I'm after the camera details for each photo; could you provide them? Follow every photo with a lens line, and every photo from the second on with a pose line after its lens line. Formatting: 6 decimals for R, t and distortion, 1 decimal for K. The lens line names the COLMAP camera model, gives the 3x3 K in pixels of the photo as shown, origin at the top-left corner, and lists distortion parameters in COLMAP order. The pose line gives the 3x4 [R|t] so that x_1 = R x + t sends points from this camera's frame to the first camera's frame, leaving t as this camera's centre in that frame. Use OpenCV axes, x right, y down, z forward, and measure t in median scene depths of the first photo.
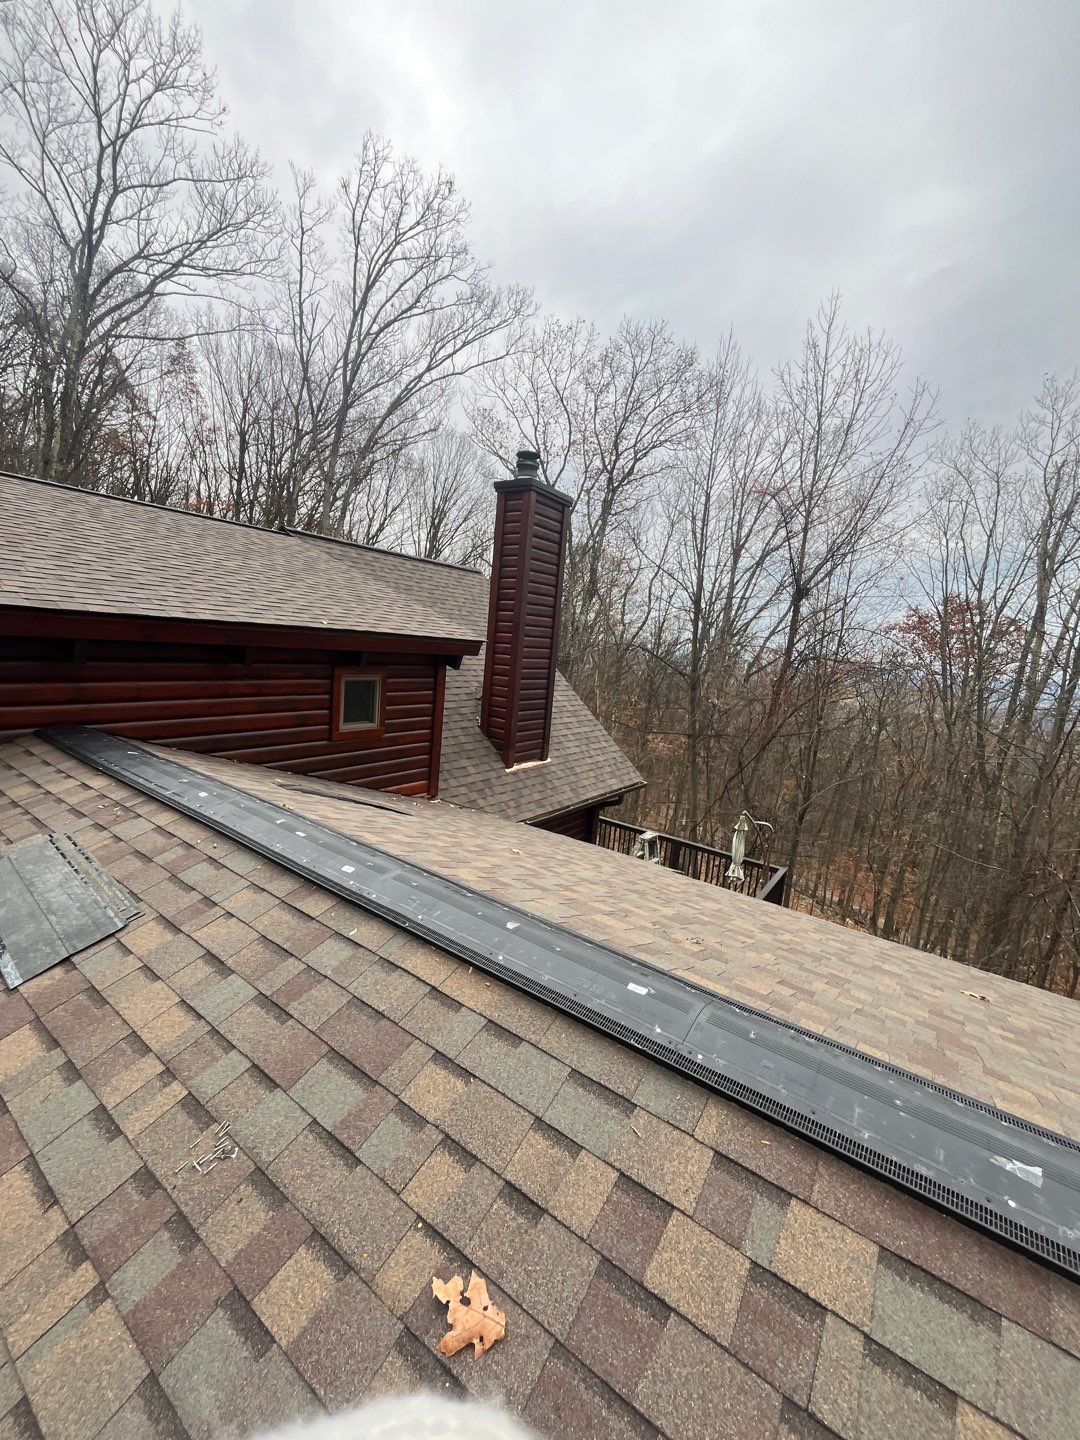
lens RADIAL K [[588.8, 0, 539.2], [0, 588.8, 713.7], [0, 0, 1]] dist [-0.000302, -0.000741]
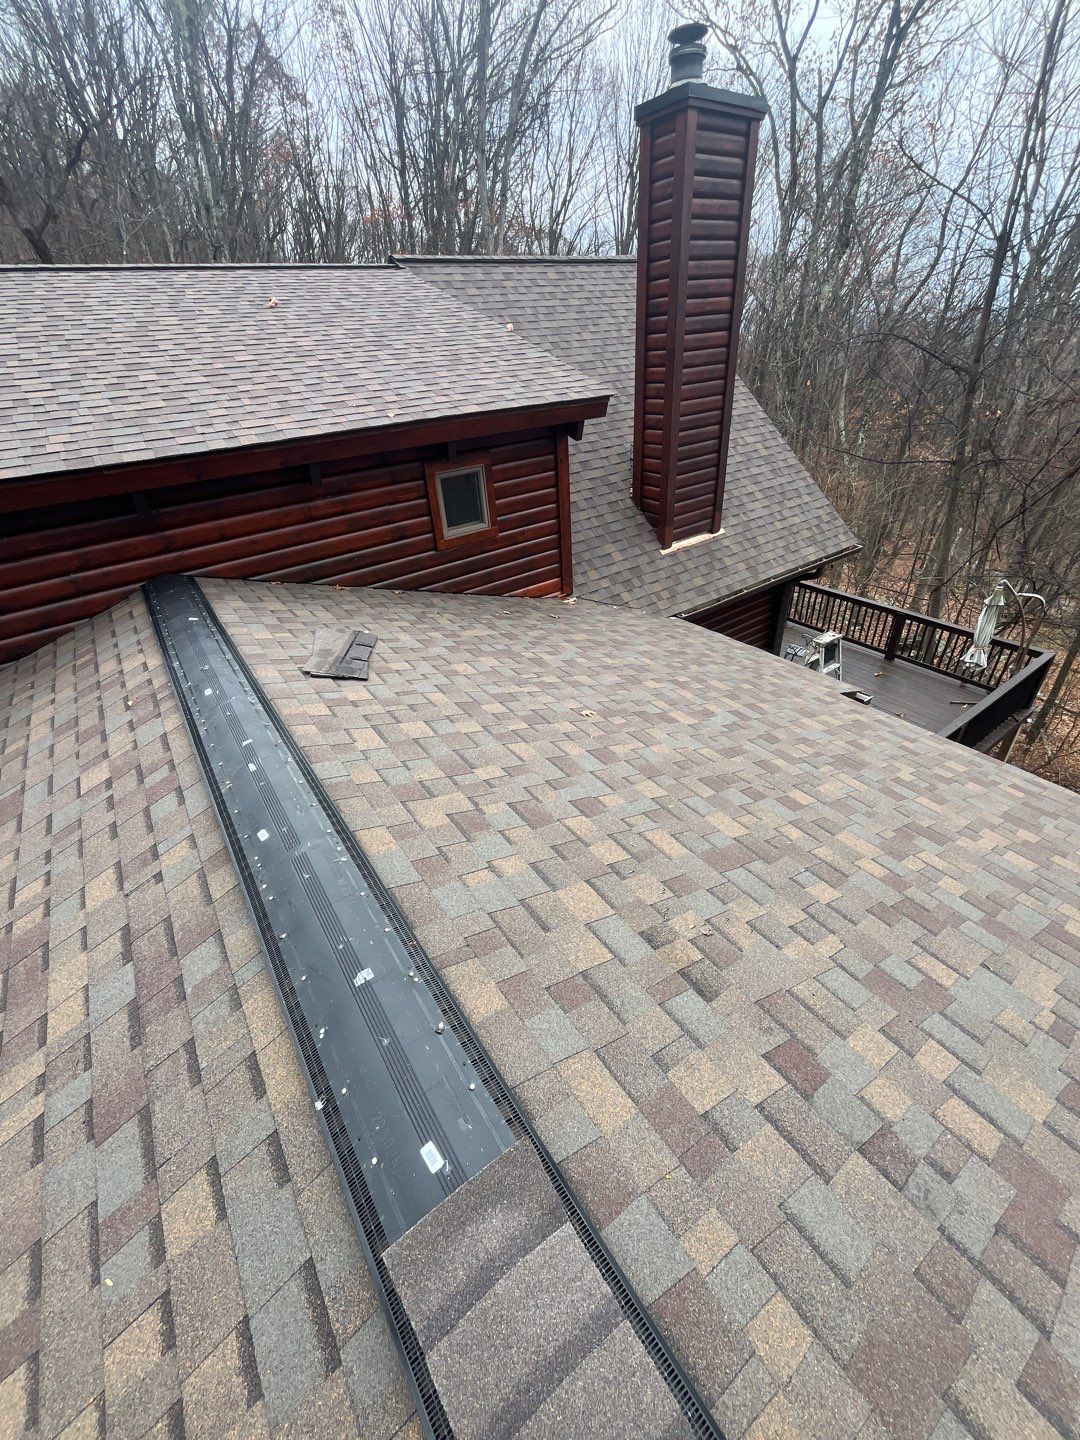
lens RADIAL K [[588.8, 0, 542.0], [0, 588.8, 712.9], [0, 0, 1]] dist [-0.000302, -0.000741]
pose [[0.932385, 0.056440, -0.357033, 0.119718], [0.102008, 0.906502, 0.409693, -0.071613], [0.346775, -0.418412, 0.839451, 0.153461]]
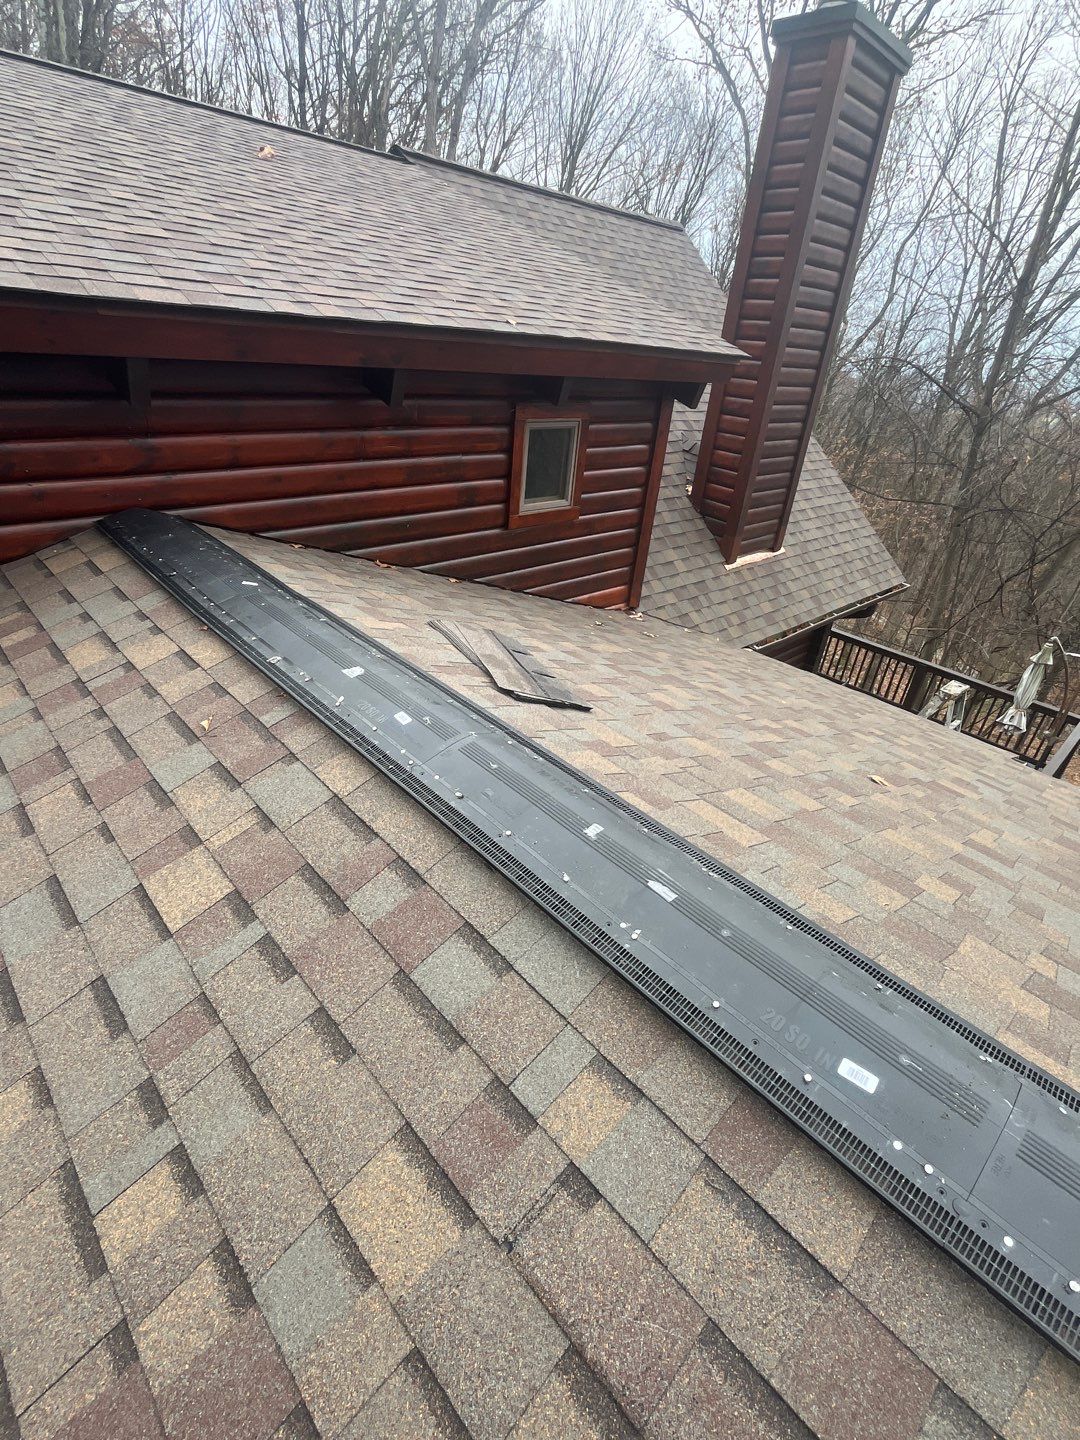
lens RADIAL K [[684.1, 0, 531.5], [0, 684.1, 713.1], [0, 0, 1]] dist [-0.001352, -0.000930]
pose [[0.981030, 0.094474, -0.169275, -0.153209], [-0.026987, 0.931264, 0.363345, -0.033678], [0.191966, -0.351885, 0.916147, 0.205740]]
